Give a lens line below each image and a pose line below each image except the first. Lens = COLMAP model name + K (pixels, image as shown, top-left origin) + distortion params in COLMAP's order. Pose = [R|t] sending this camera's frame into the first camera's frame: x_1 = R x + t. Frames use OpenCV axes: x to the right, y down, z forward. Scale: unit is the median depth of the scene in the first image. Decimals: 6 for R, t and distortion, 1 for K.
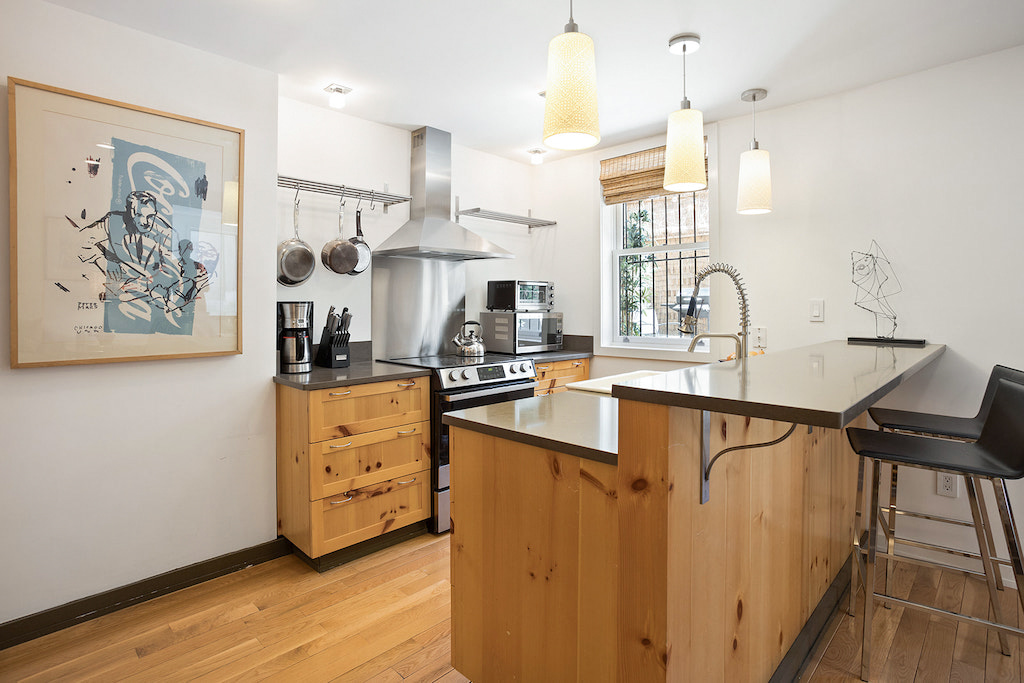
lens RADIAL K [[477.4, 0, 511.6], [0, 477.4, 318.1], [0, 0, 1]] dist [0.000574, 0.000064]
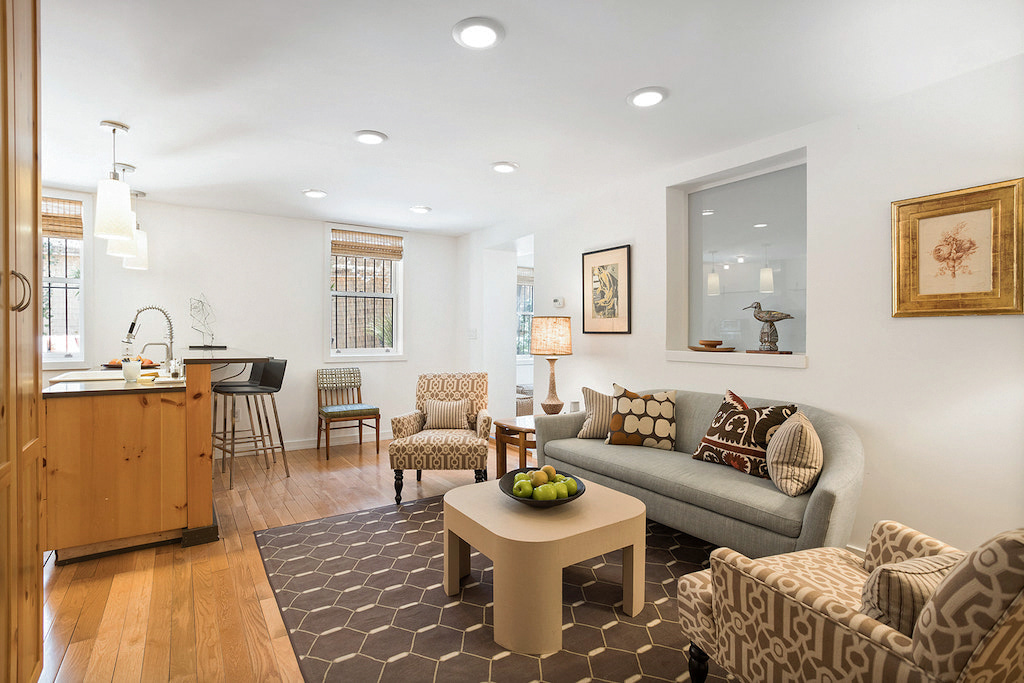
lens RADIAL K [[486.1, 0, 512.0], [0, 486.1, 341.5], [0, 0, 1]] dist [0.000093, -0.000125]
pose [[0.175775, -0.007179, 0.984404, -1.709866], [0.006203, 0.999962, 0.006185, 0.035344], [-0.984411, 0.005019, 0.175813, -0.979840]]
